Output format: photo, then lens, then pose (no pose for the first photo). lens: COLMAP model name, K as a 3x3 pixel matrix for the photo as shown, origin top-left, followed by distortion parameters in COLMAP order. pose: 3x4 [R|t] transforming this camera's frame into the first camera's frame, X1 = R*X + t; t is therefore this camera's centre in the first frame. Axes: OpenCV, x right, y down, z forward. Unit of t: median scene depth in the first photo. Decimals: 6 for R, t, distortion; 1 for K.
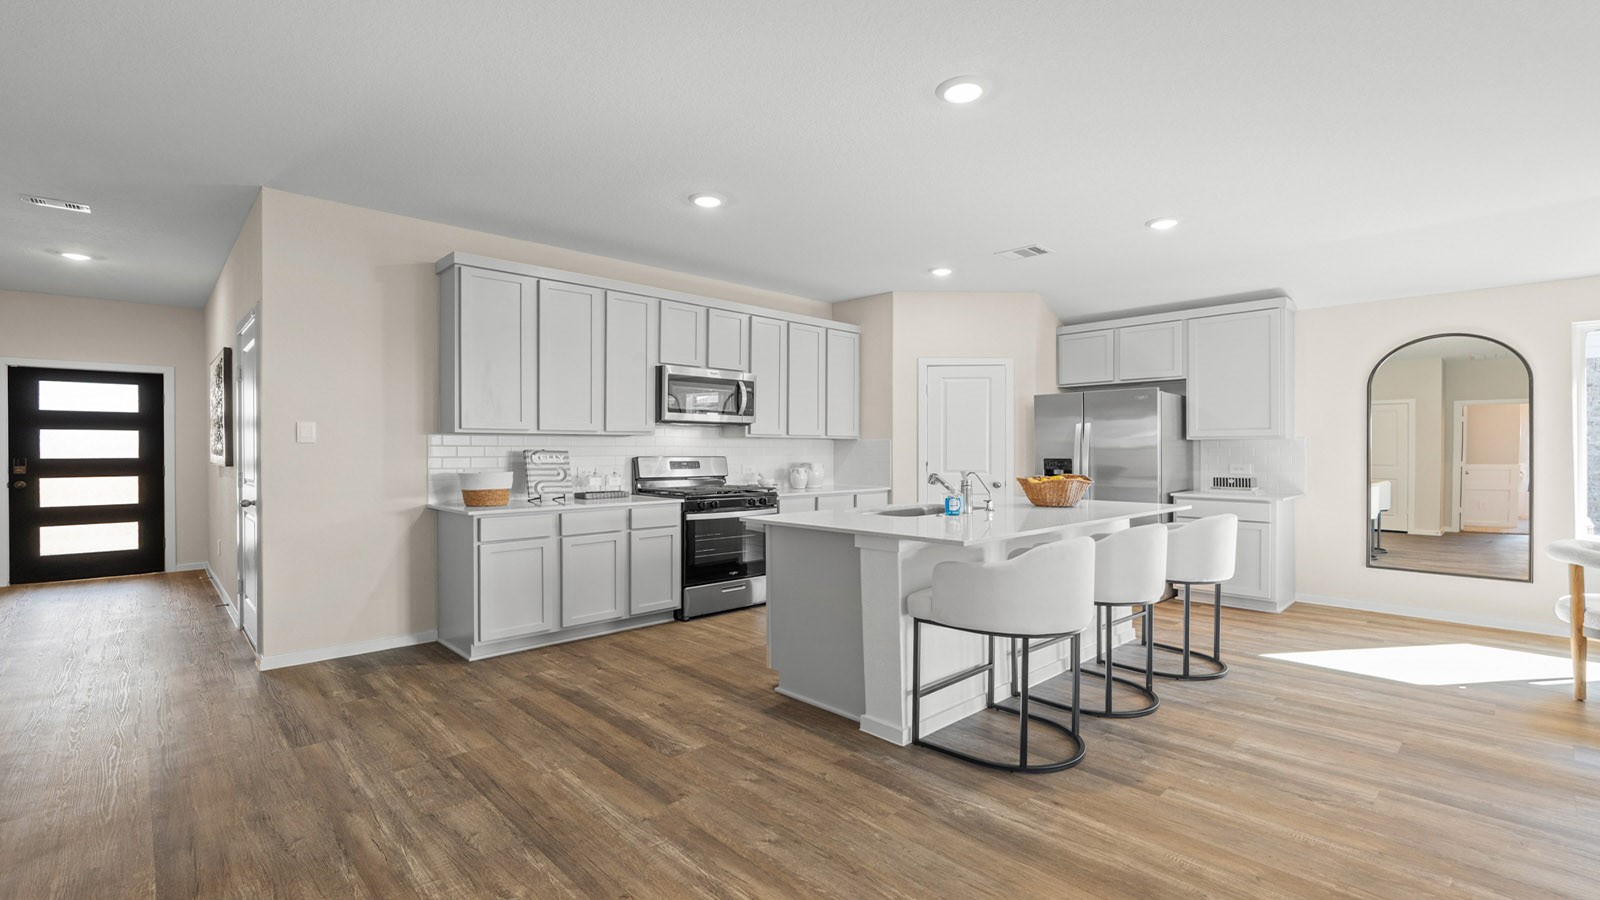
lens RADIAL K [[697.0, 0, 799.3], [0, 697.0, 457.4], [0, 0, 1]] dist [-0.002788, 0.000005]
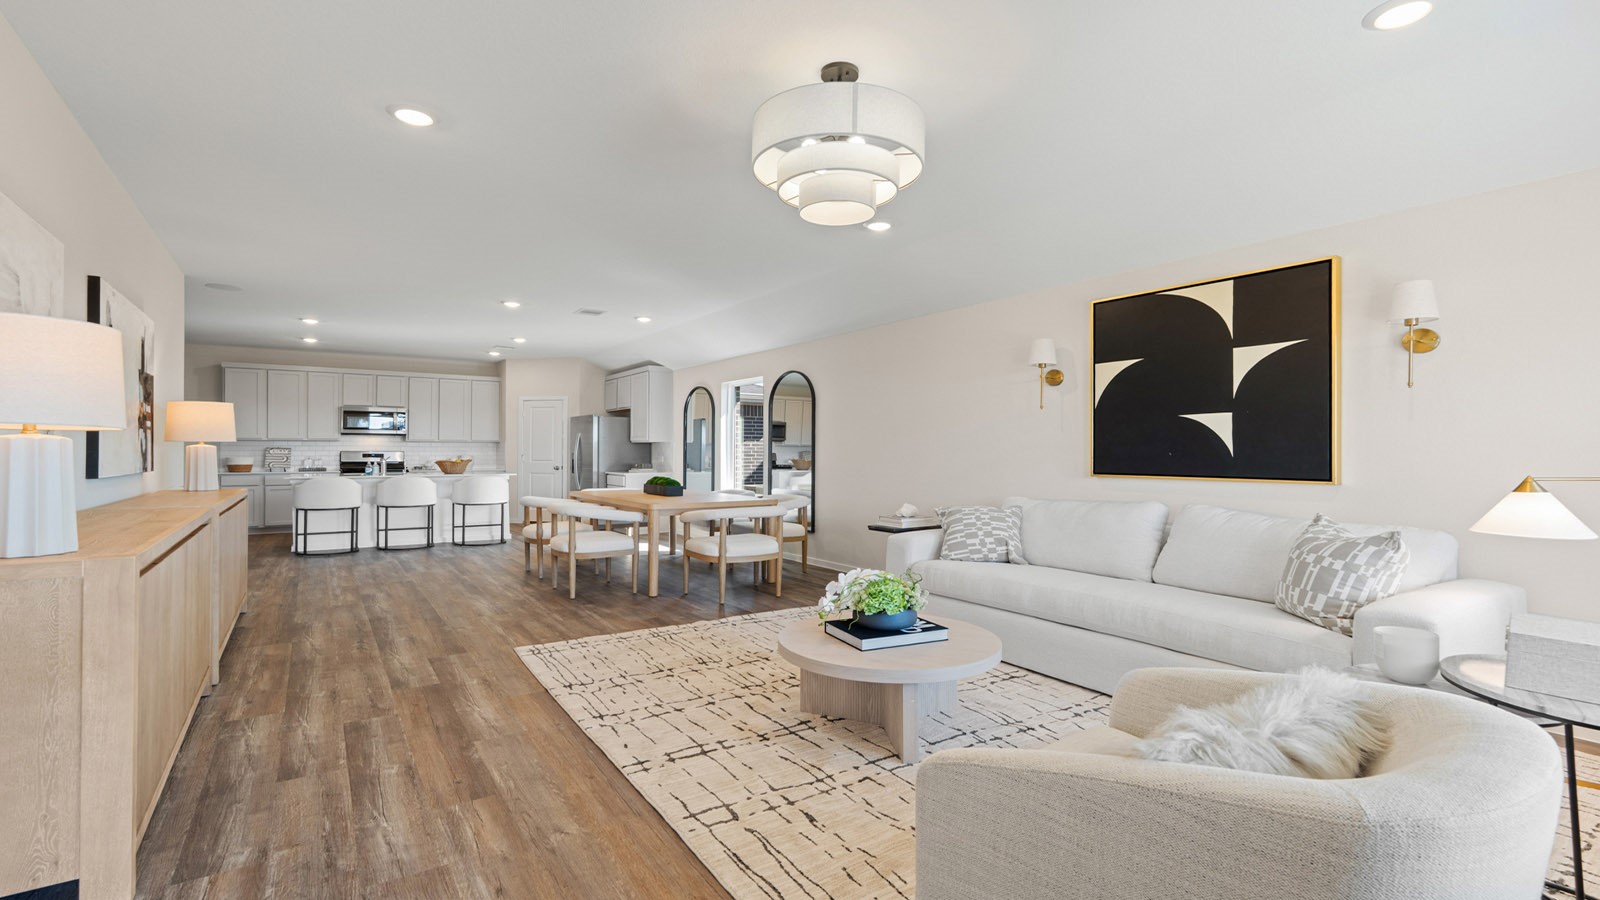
lens RADIAL K [[716.5, 0, 800.0], [0, 716.5, 450.0], [0, 0, 1]] dist [-0.006952, -0.000324]
pose [[0.986637, 0.001897, -0.162923, 2.146377], [-0.003840, 0.999925, -0.011609, 0.022144], [0.162889, 0.012079, 0.986571, -1.232130]]
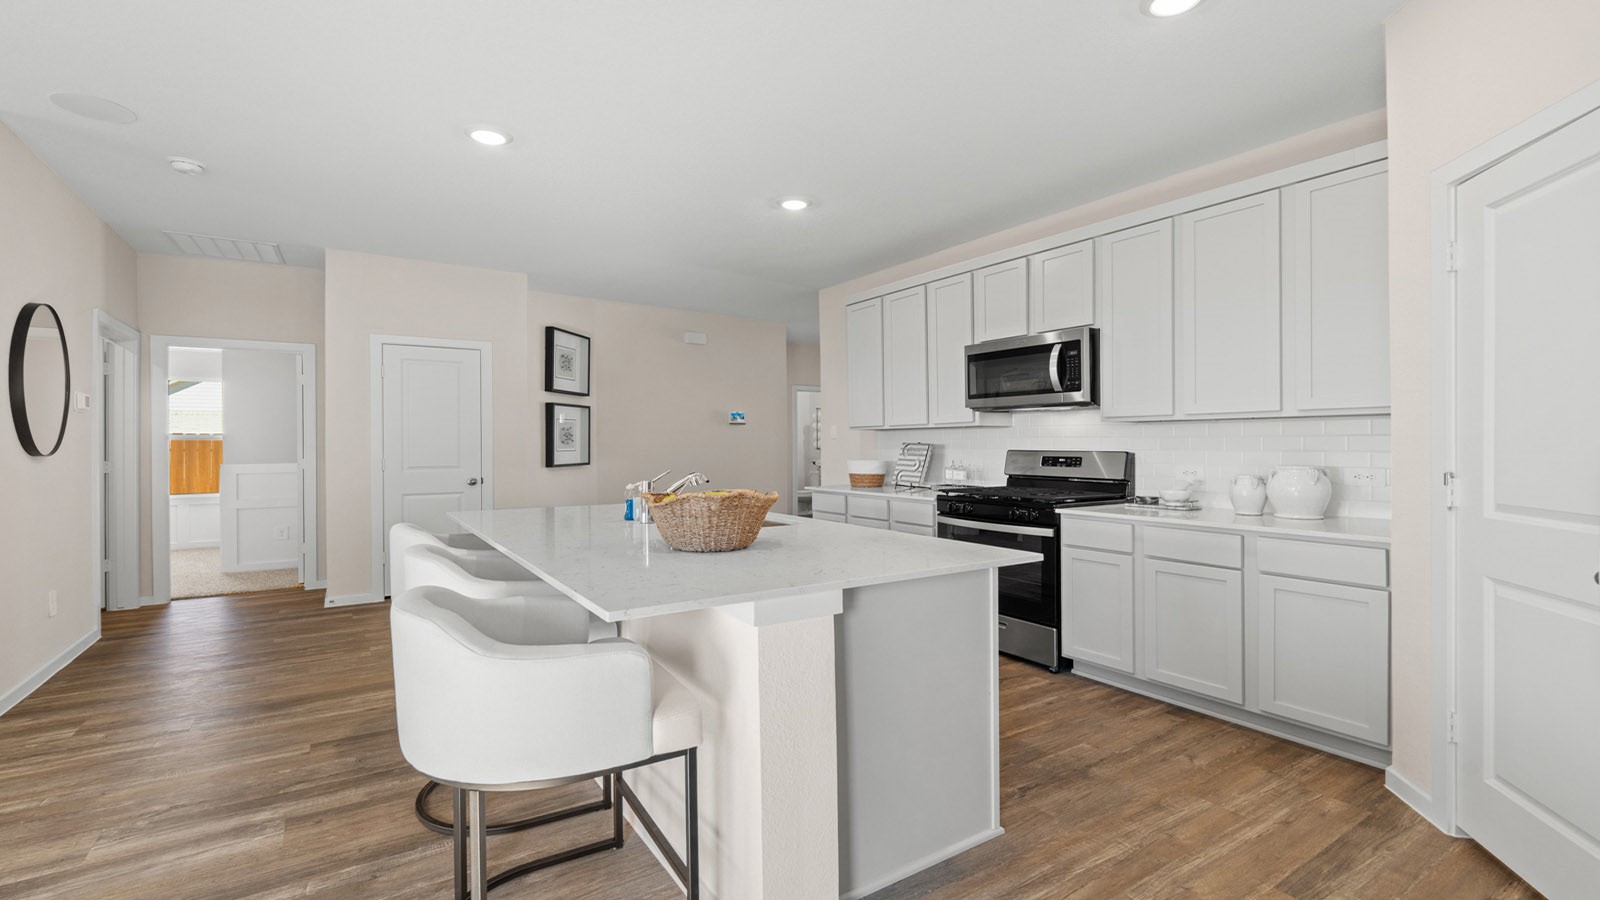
lens RADIAL K [[700.7, 0, 793.5], [0, 700.7, 451.3], [0, 0, 1]] dist [-0.001386, -0.000422]
pose [[-0.184577, 0.009680, -0.982770, 1.039721], [-0.005653, 0.999924, 0.010911, -0.011699], [0.982802, 0.007569, -0.184508, 1.379501]]
